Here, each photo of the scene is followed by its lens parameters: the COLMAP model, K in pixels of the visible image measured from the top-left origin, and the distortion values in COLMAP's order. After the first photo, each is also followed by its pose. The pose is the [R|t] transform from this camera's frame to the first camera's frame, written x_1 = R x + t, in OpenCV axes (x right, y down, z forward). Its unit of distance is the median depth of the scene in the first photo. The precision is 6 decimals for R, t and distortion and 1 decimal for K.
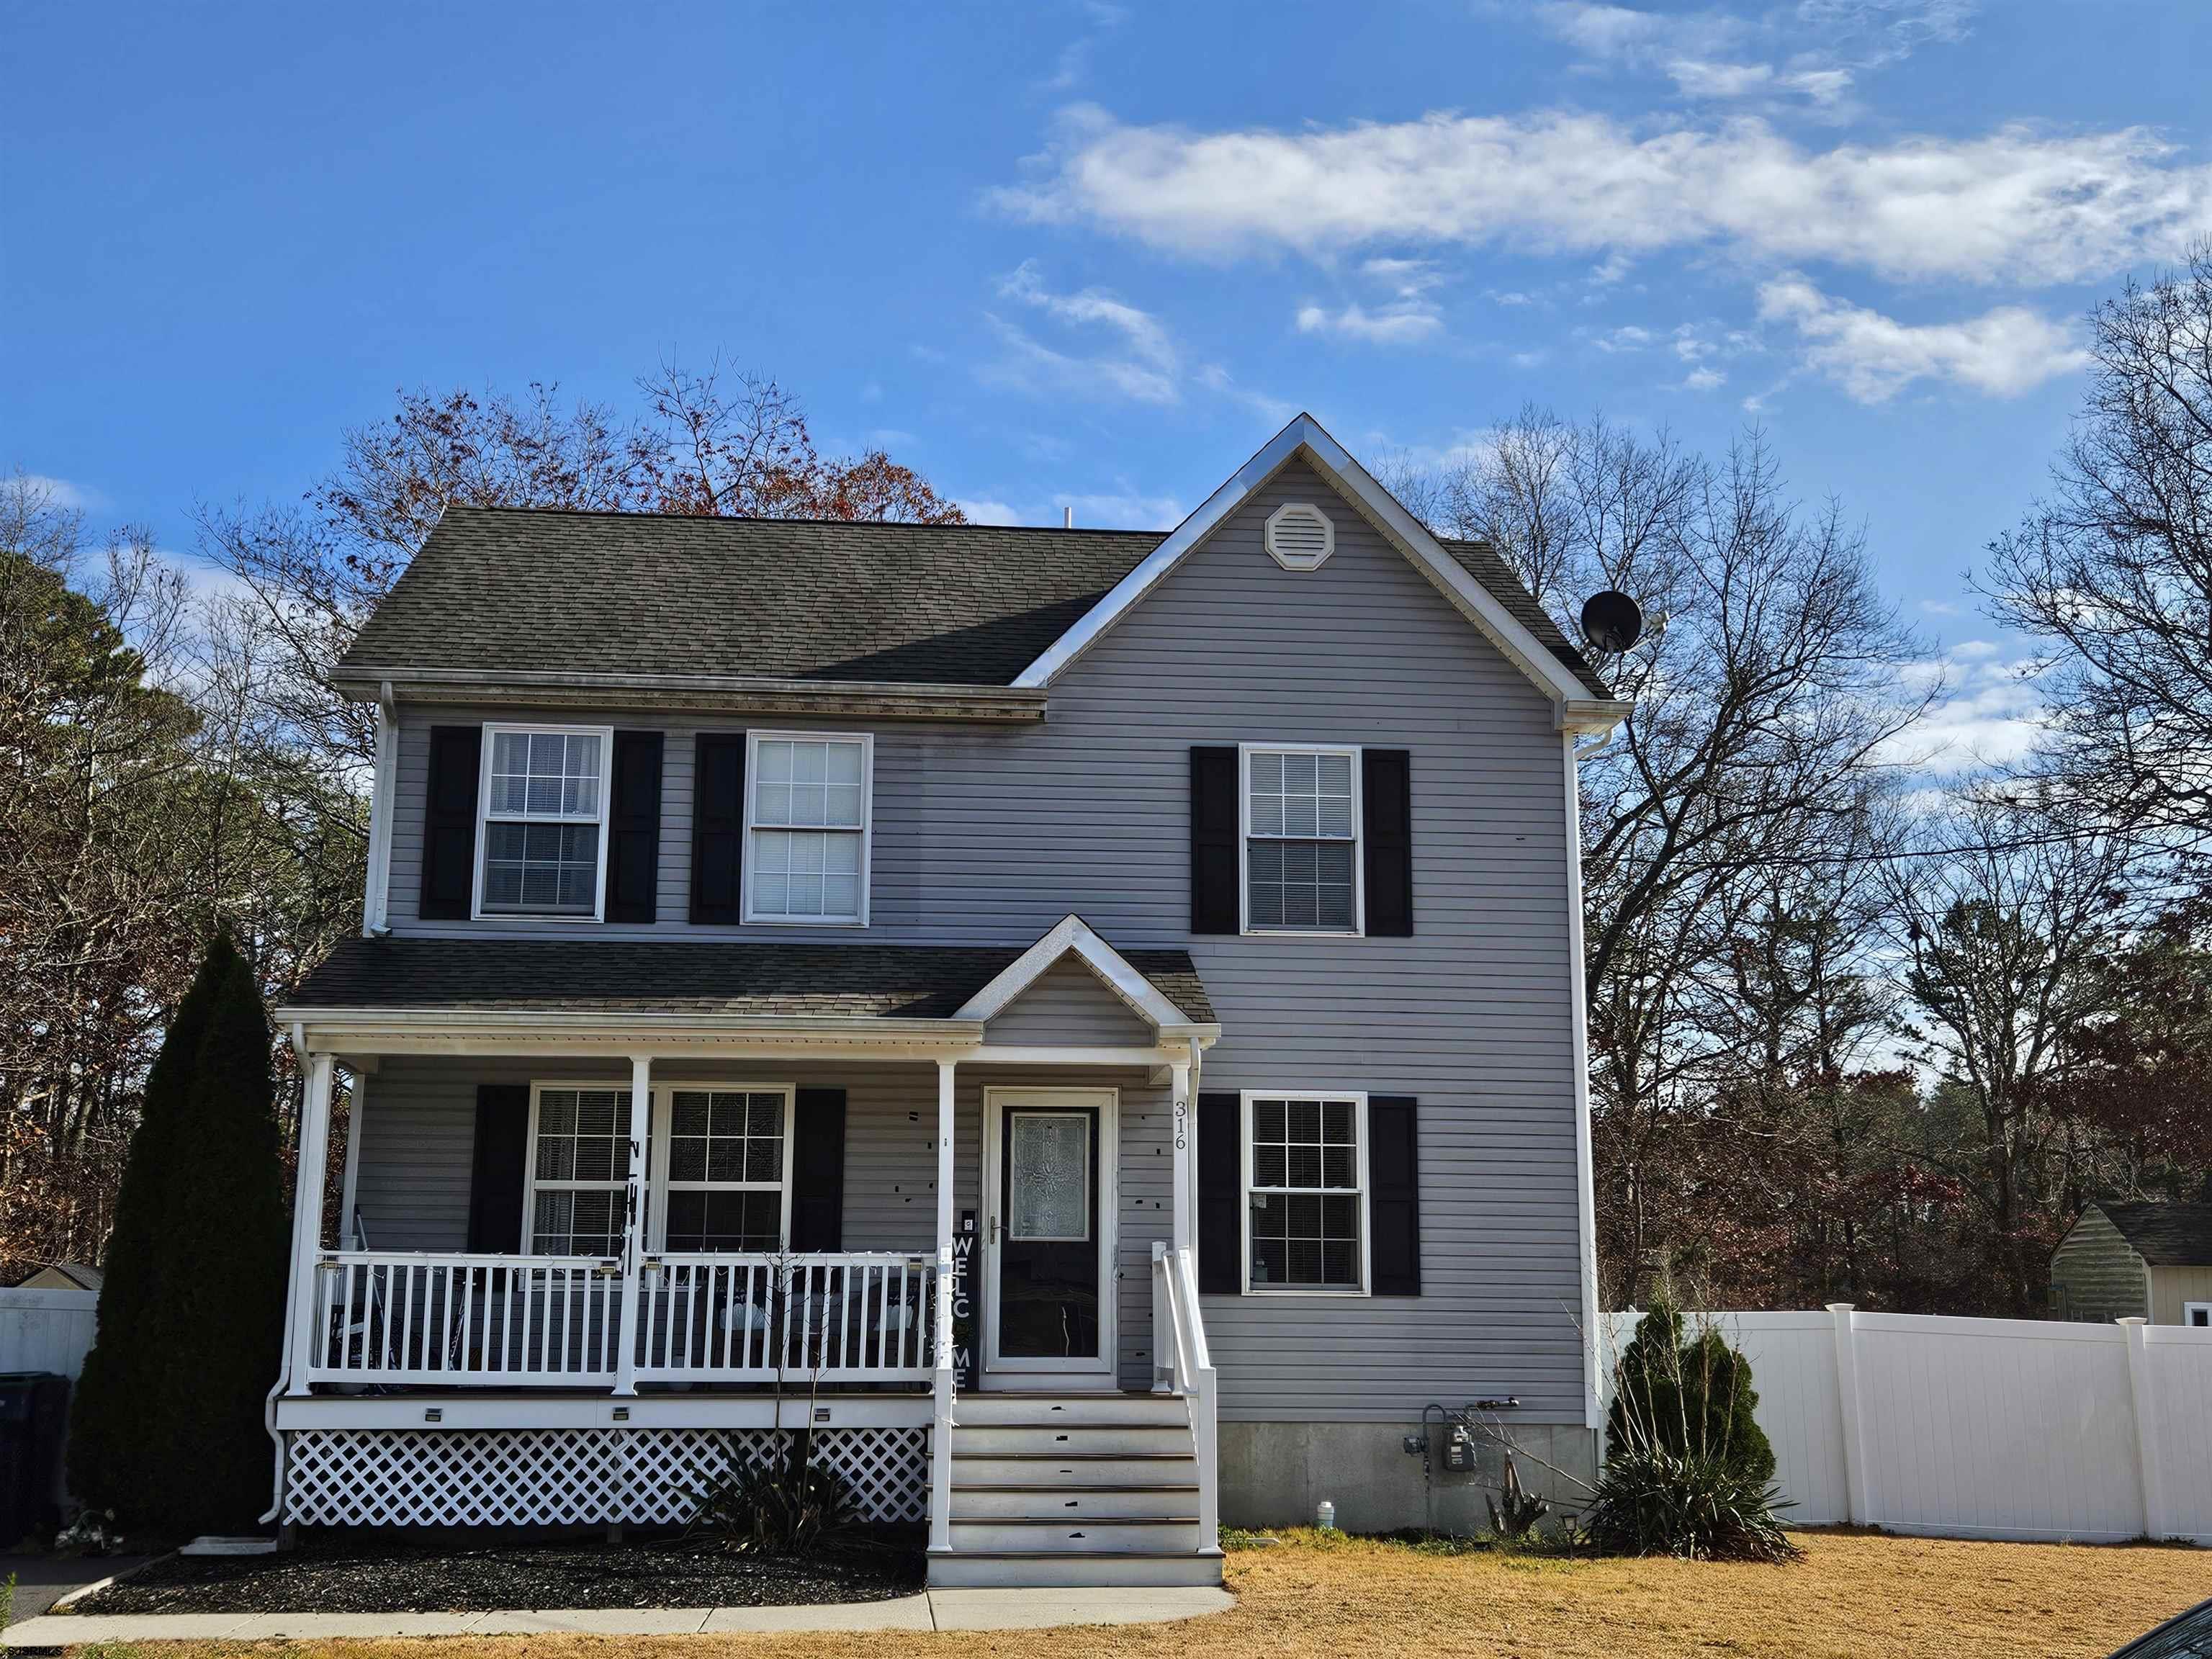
lens RADIAL K [[2318.7, 0, 1101.9], [0, 2318.7, 830.0], [0, 0, 1]] dist [0.054315, -0.024290]
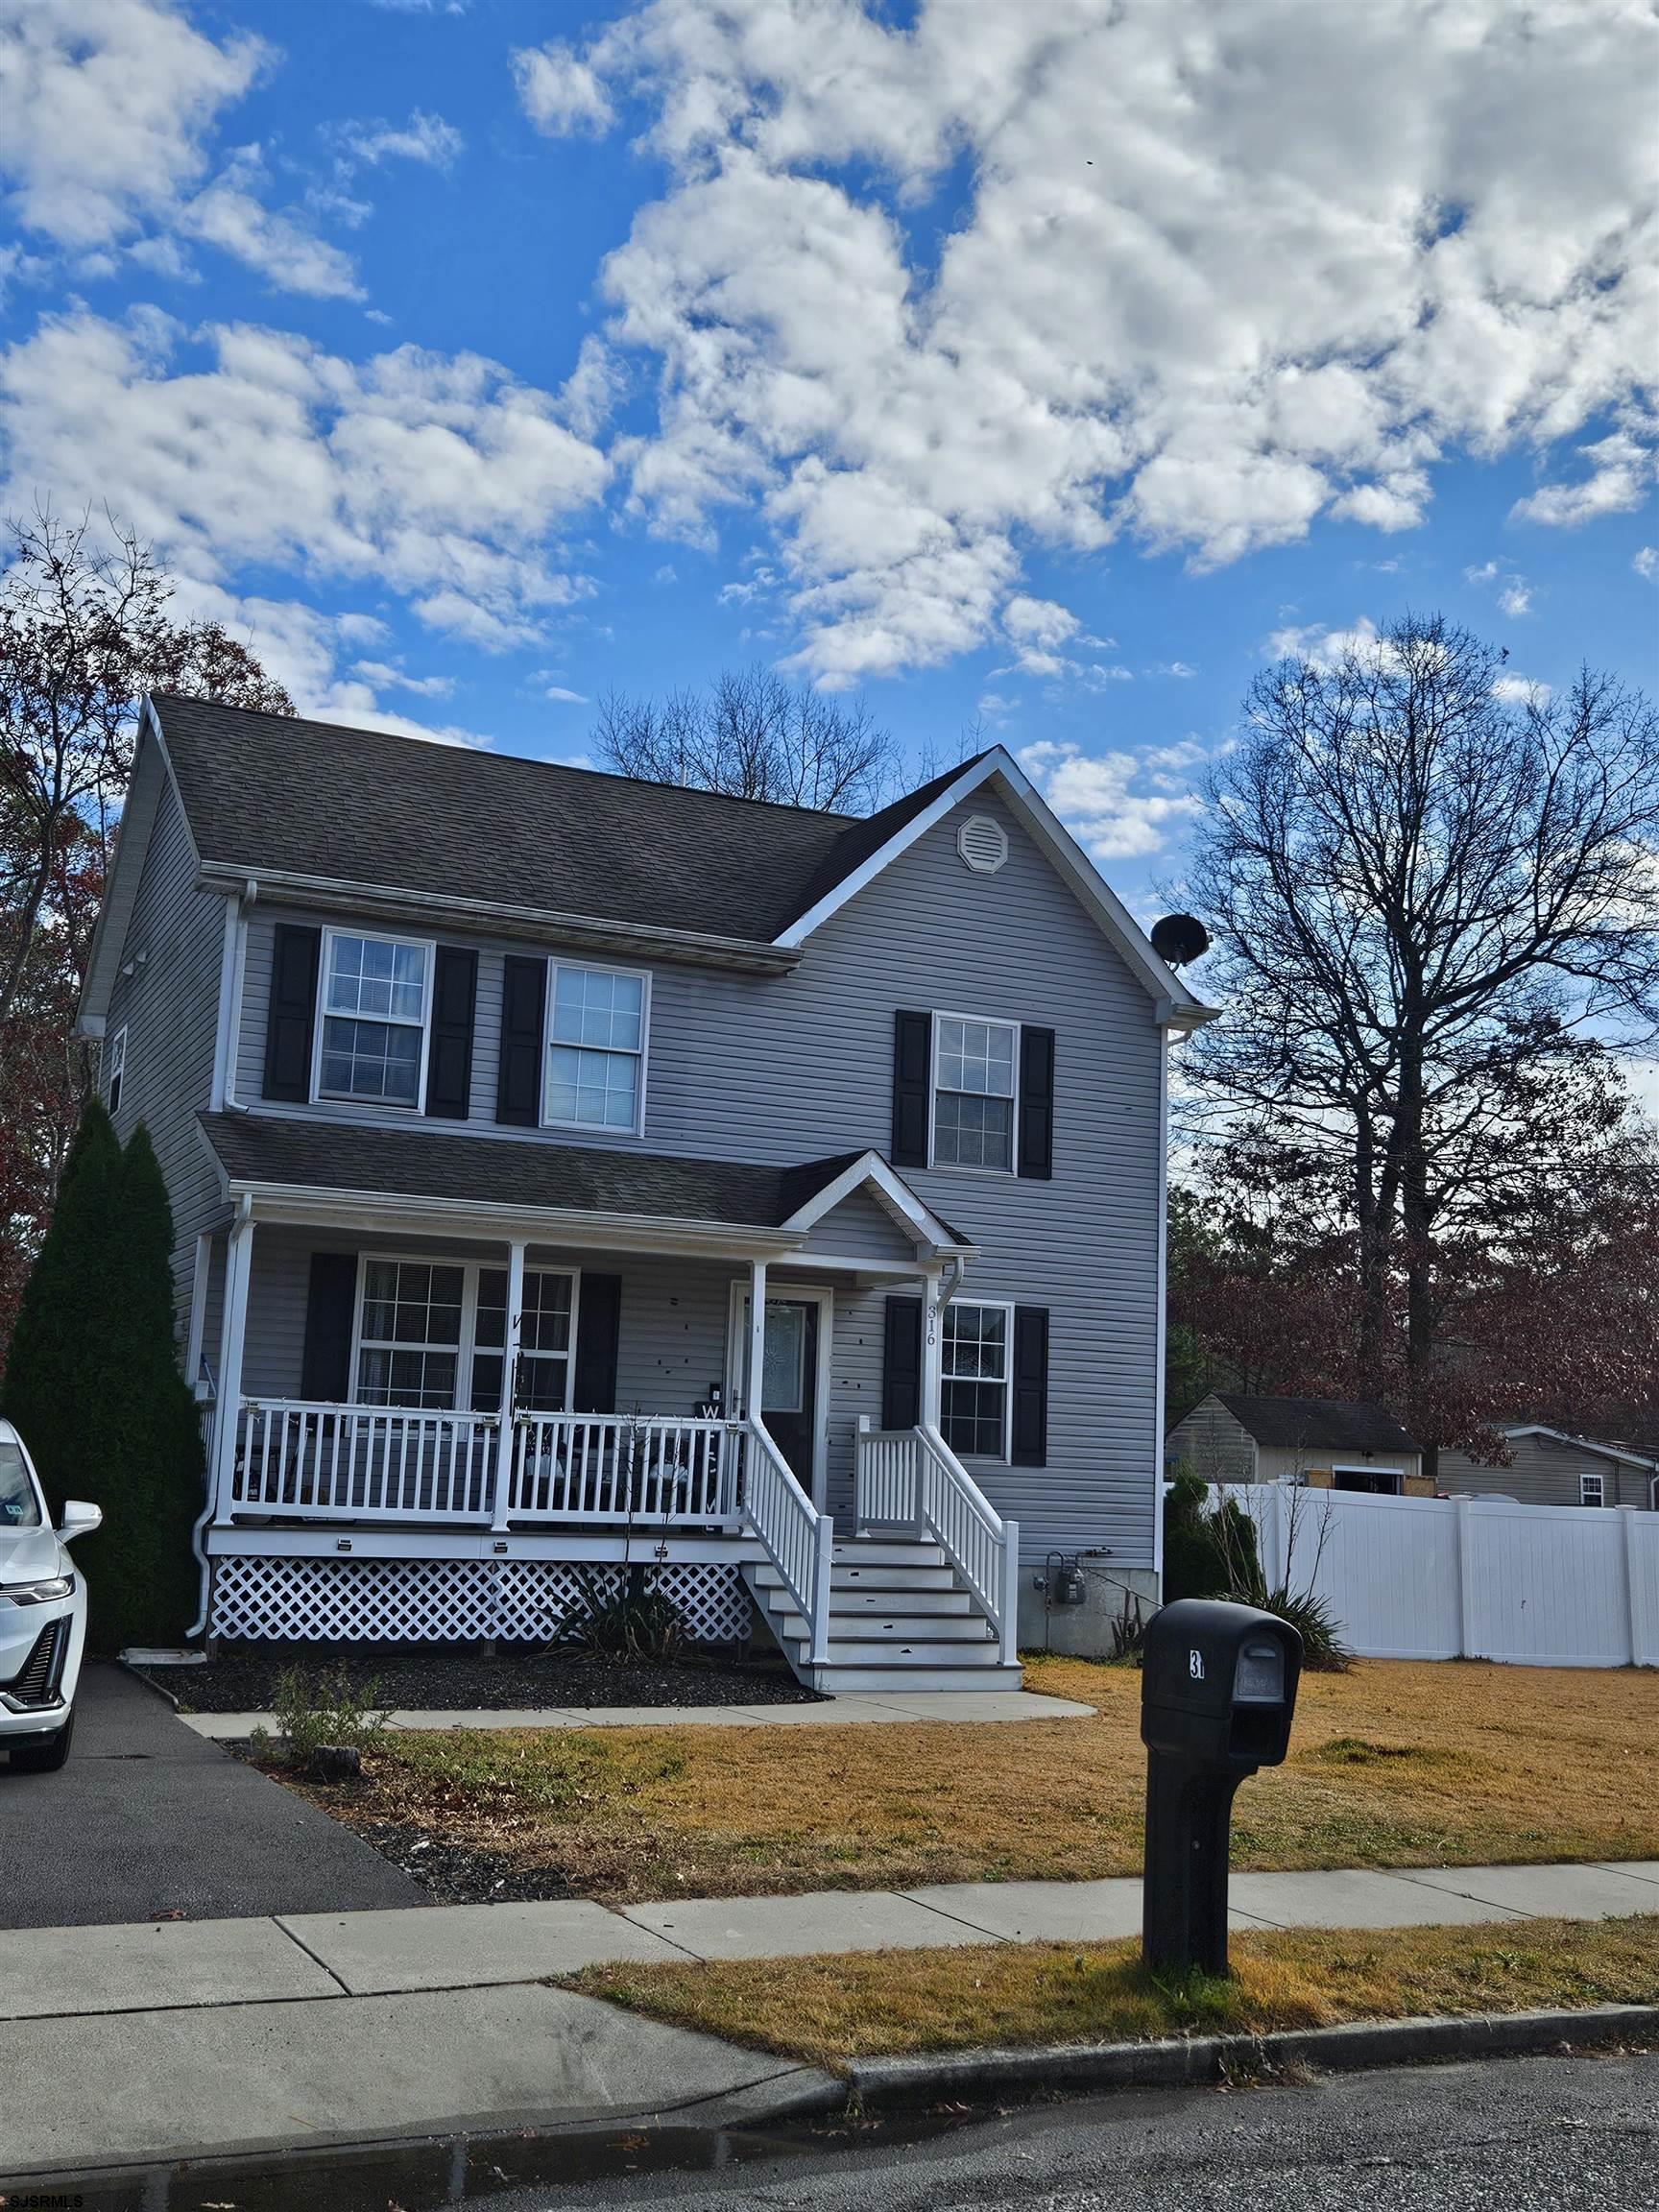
lens RADIAL K [[2192.8, 0, 829.5], [0, 2192.8, 1106.0], [0, 0, 1]] dist [0.043282, -0.002270]
pose [[0.937823, 0.087006, 0.336032, -0.395803], [-0.102942, 0.994239, 0.029866, -0.017230], [-0.331497, -0.062601, 0.941377, -0.069814]]
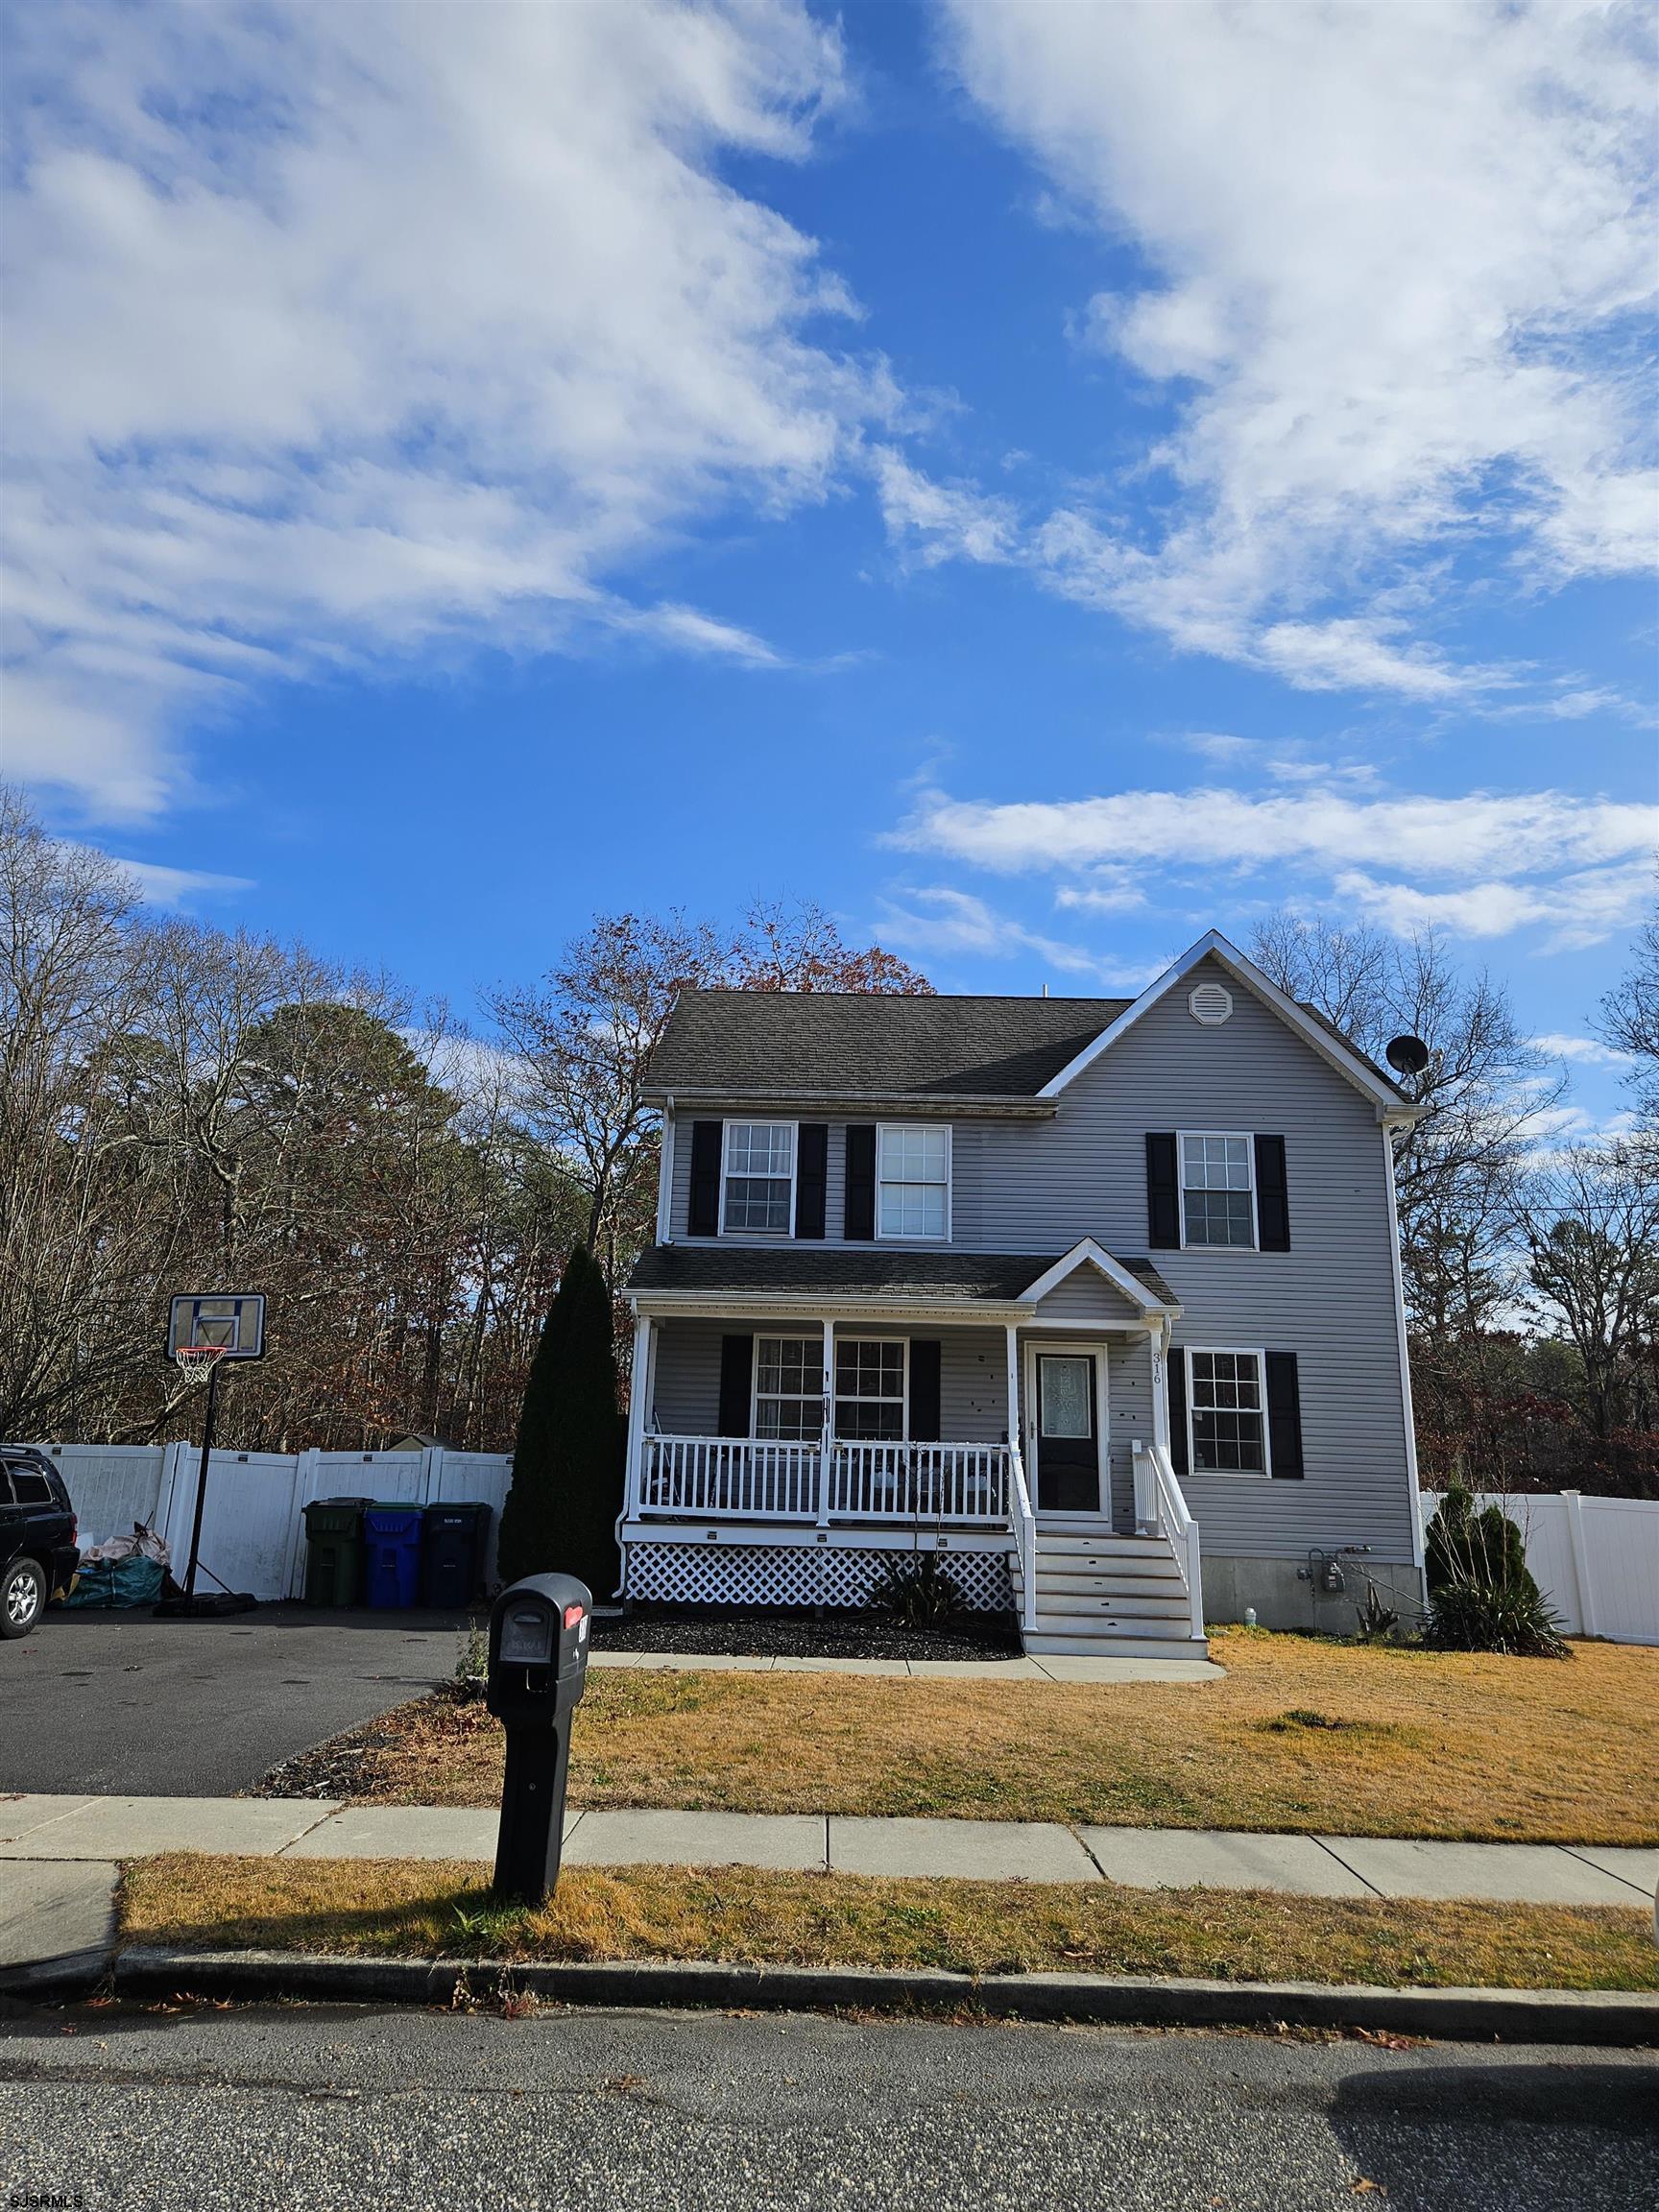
lens RADIAL K [[1438.2, 0, 827.8], [0, 1438.2, 1099.3], [0, 0, 1]] dist [0.075542, -0.062098]
pose [[0.995149, -0.002486, -0.098353, -0.089811], [-0.002301, 0.998819, -0.048530, -0.010323], [0.098357, 0.048521, 0.993968, -0.035183]]
